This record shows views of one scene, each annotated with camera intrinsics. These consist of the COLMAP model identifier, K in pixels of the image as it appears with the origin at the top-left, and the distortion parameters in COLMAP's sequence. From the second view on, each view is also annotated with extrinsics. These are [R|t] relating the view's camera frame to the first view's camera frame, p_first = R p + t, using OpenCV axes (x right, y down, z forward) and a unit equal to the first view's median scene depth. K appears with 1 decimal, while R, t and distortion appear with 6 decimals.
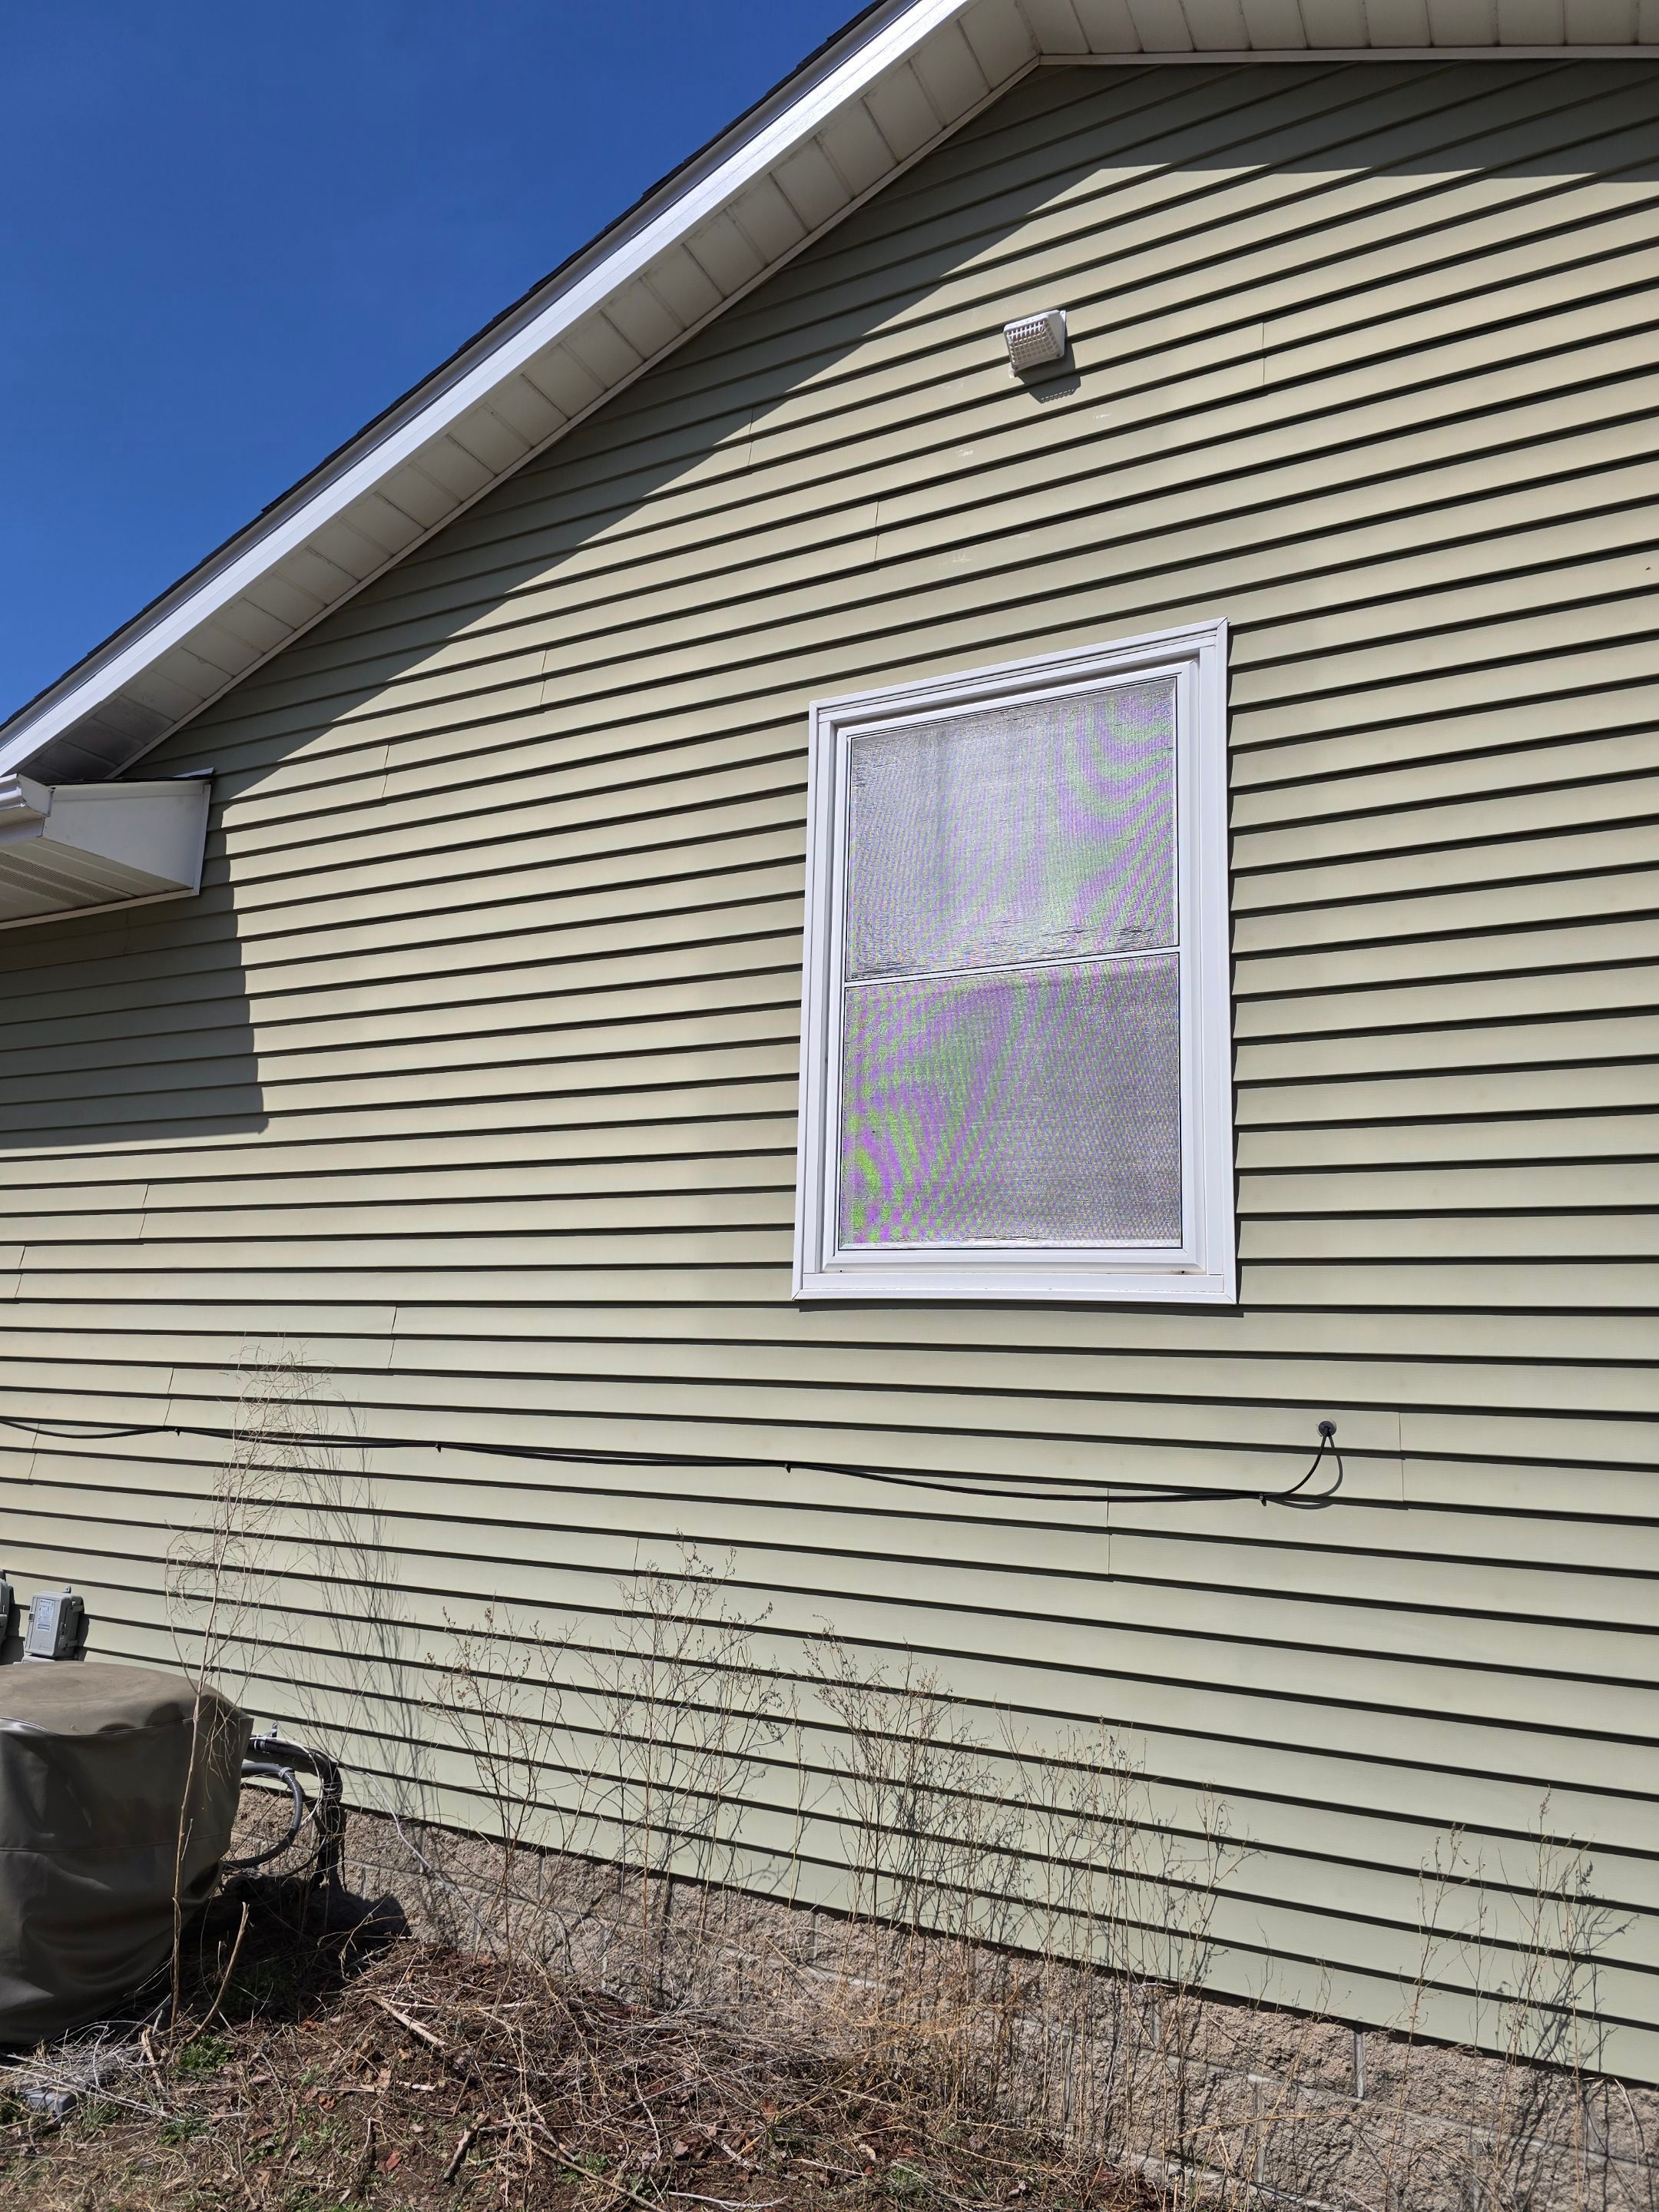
lens RADIAL K [[1508.3, 0, 837.1], [0, 1508.3, 1119.4], [0, 0, 1]] dist [0.062250, -0.058811]
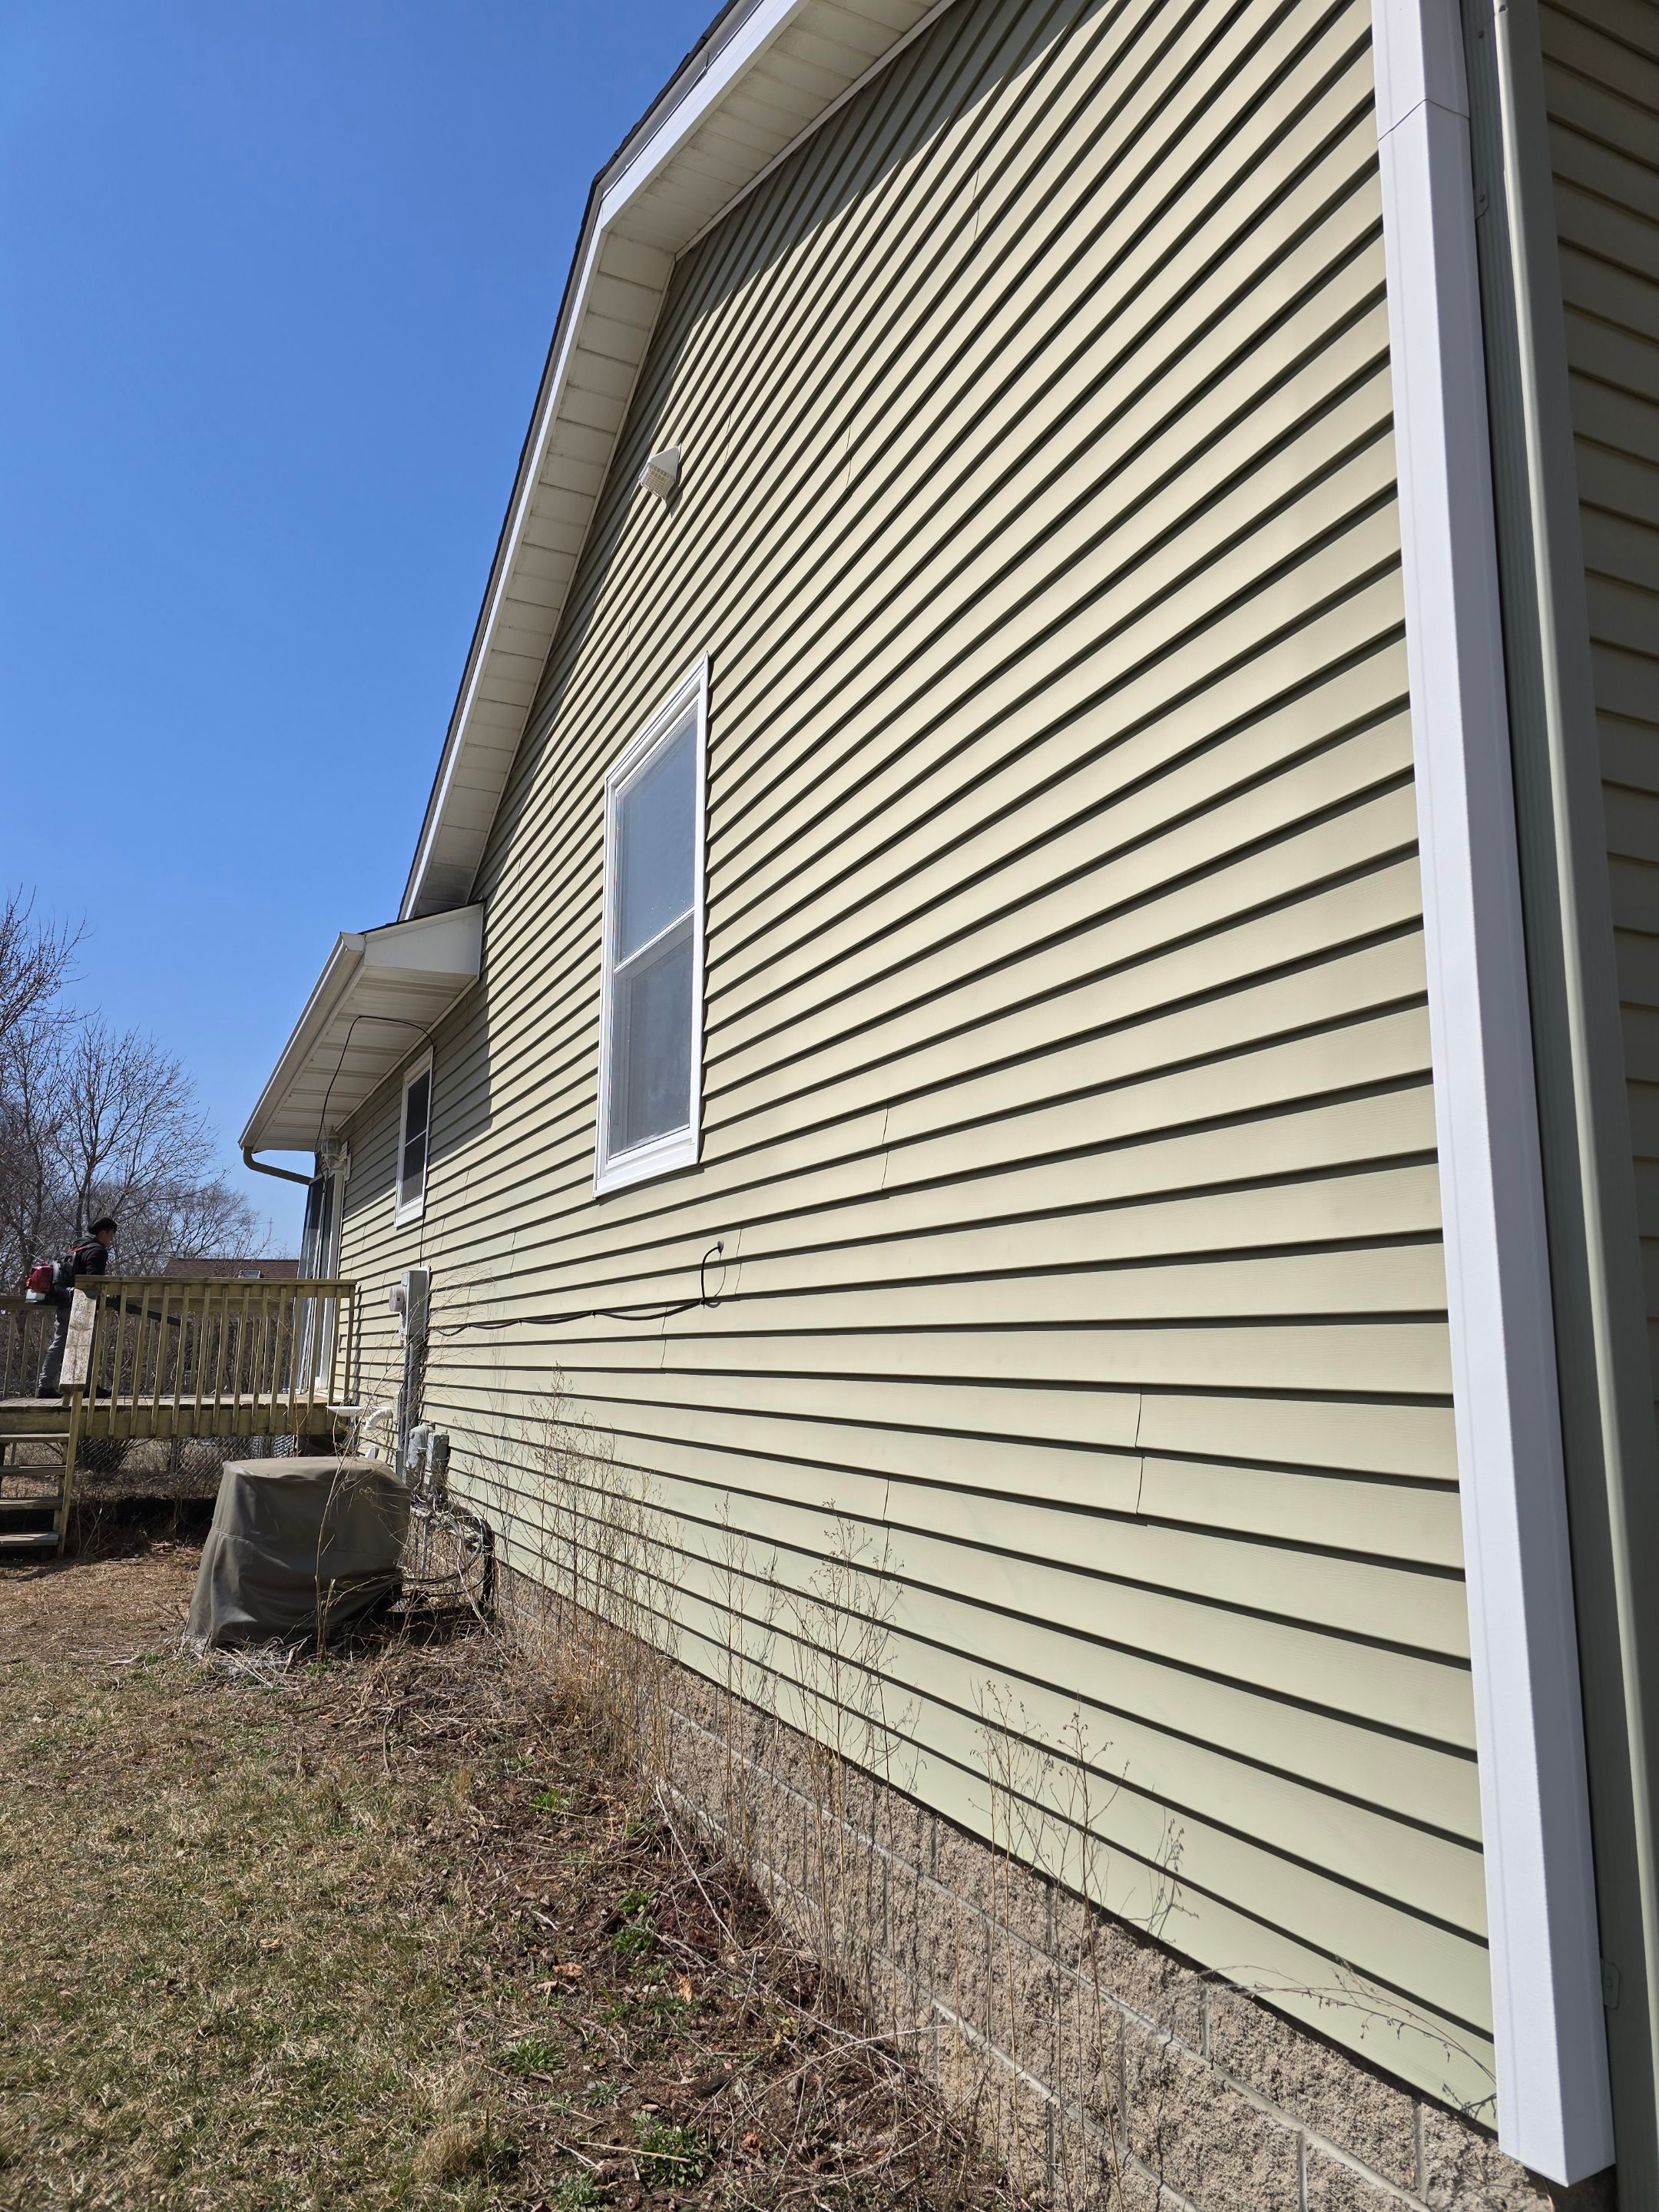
lens RADIAL K [[1508.3, 0, 829.7], [0, 1508.3, 1093.2], [0, 0, 1]] dist [0.062250, -0.058811]
pose [[0.789734, -0.132771, -0.598909, 0.927708], [0.122241, 0.990778, -0.058453, 0.120878], [0.601147, -0.027049, 0.798681, 0.002263]]
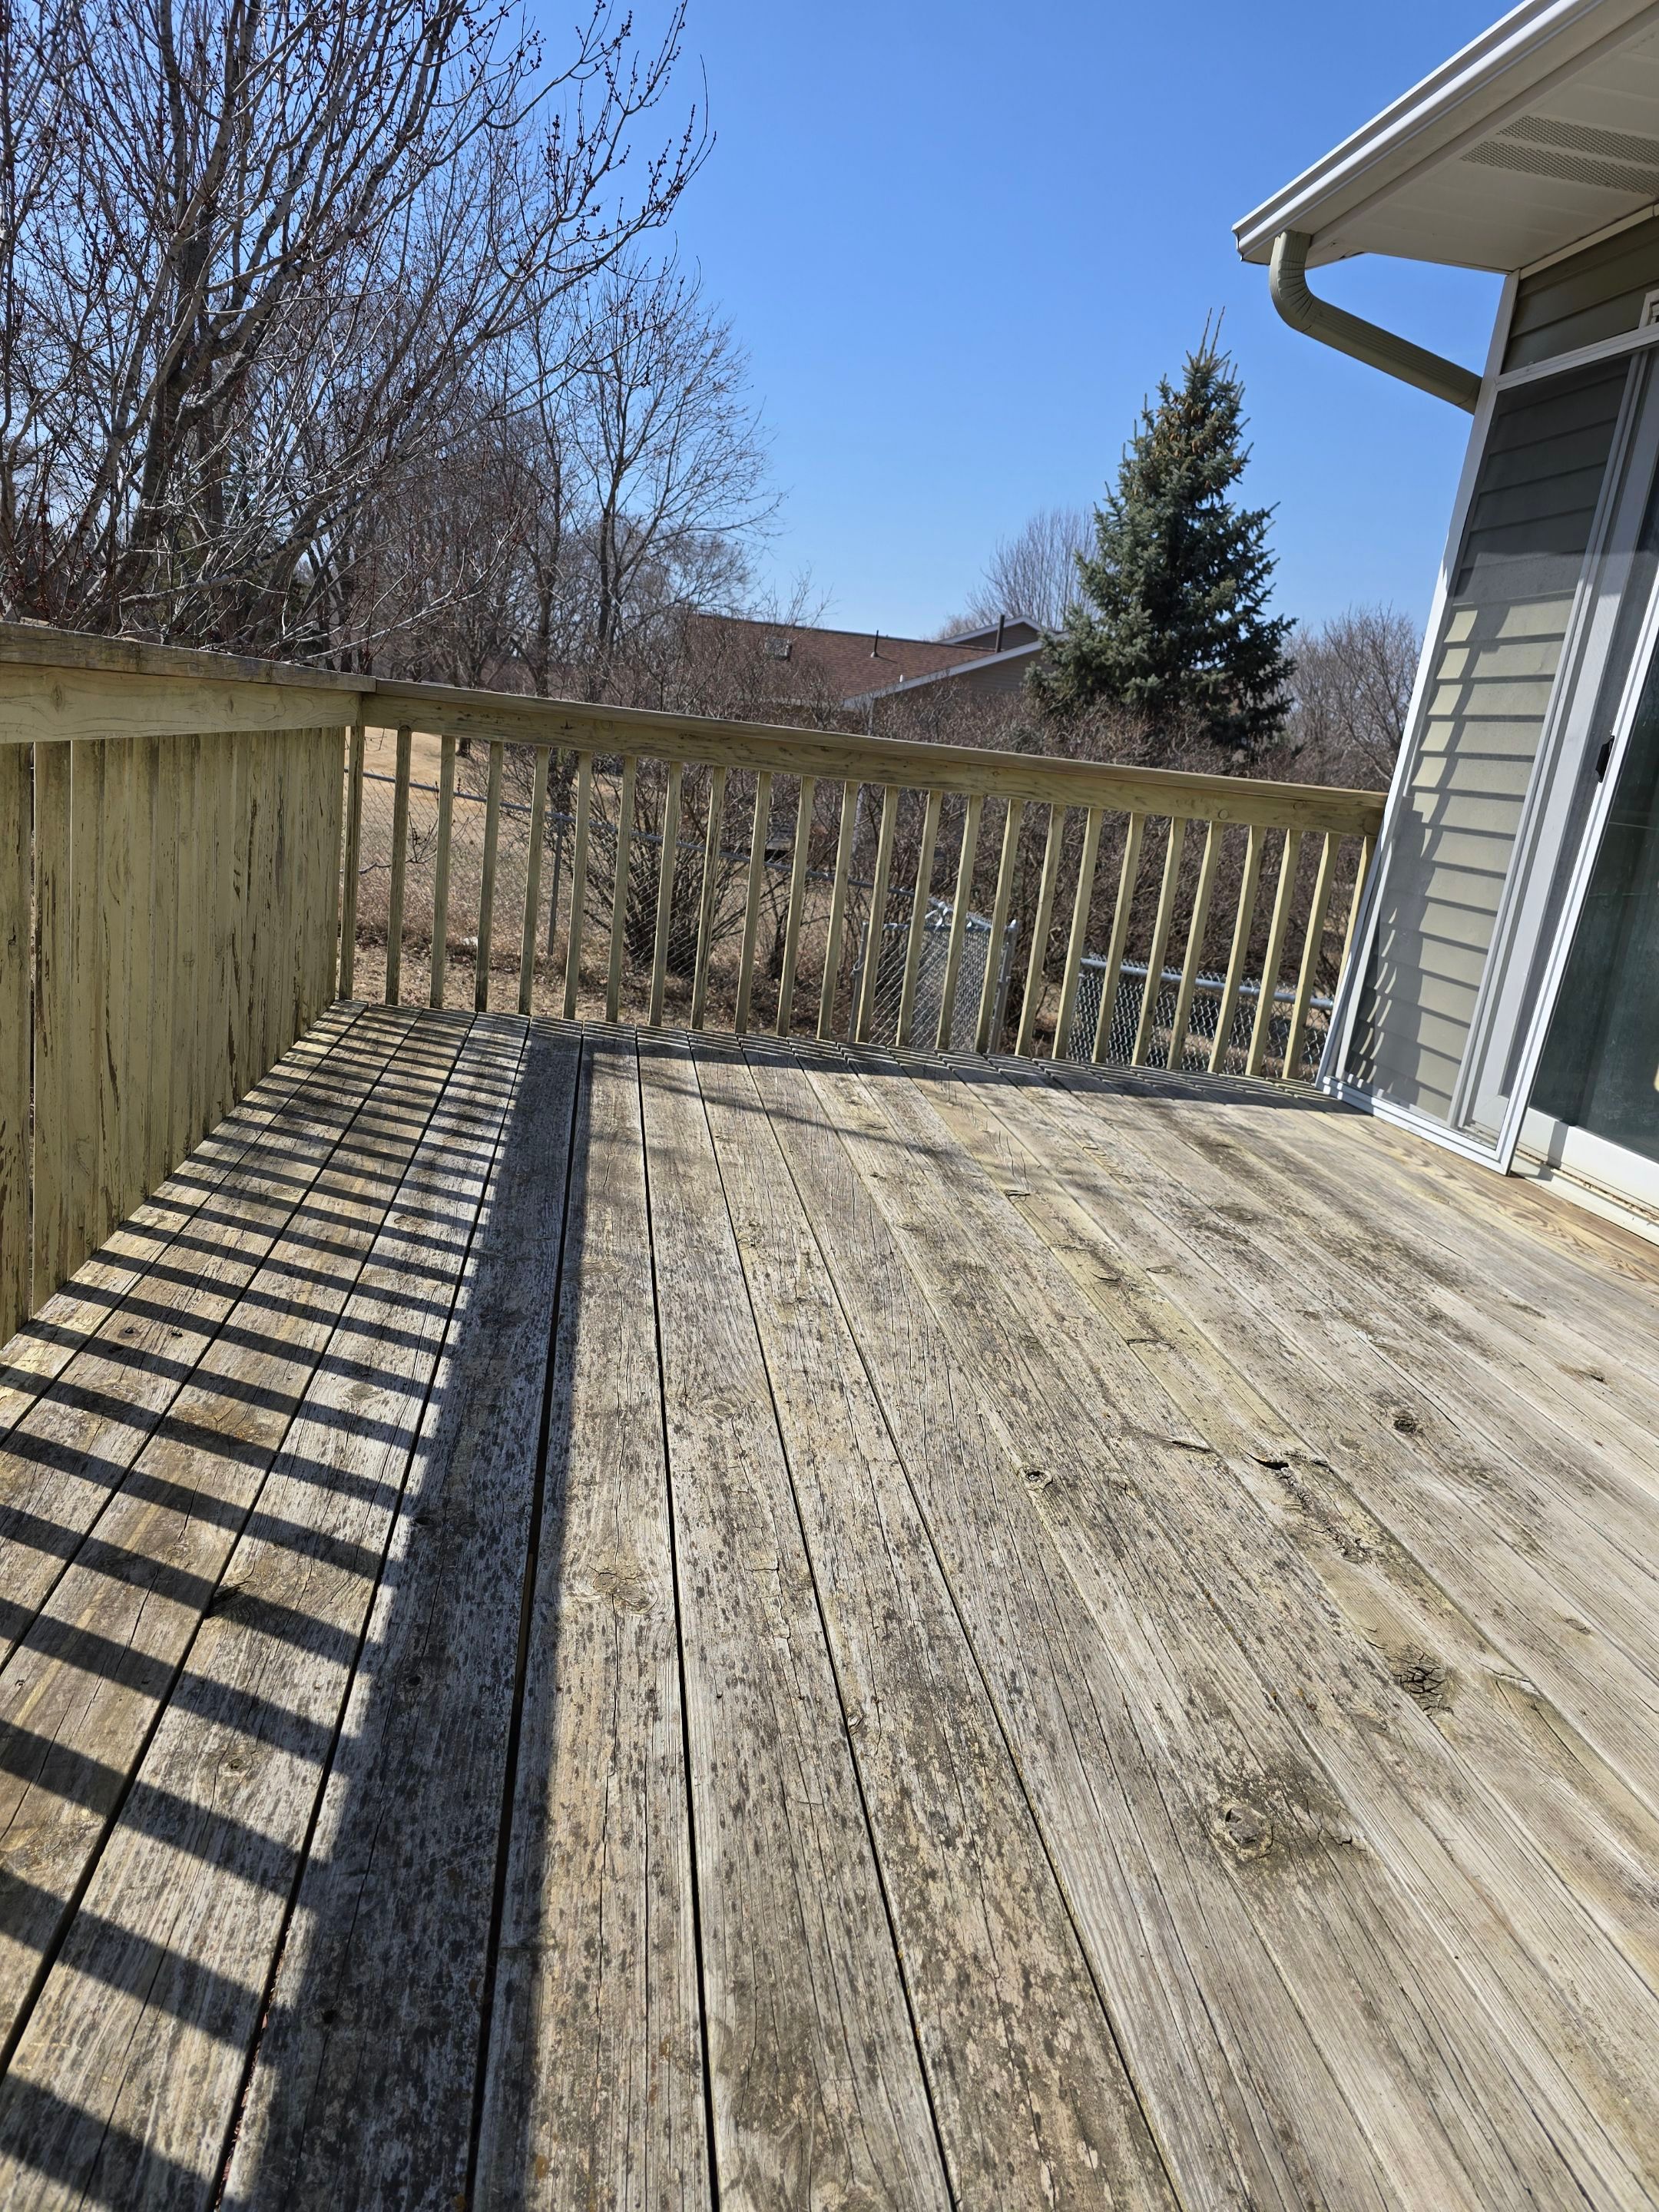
lens RADIAL K [[1508.3, 0, 820.9], [0, 1508.3, 1099.6], [0, 0, 1]] dist [0.062250, -0.058811]
pose [[0.577401, 0.225429, -0.784723, -1.497785], [0.044716, 0.950954, 0.306084, 0.092365], [0.815236, -0.211823, 0.539001, 1.064968]]
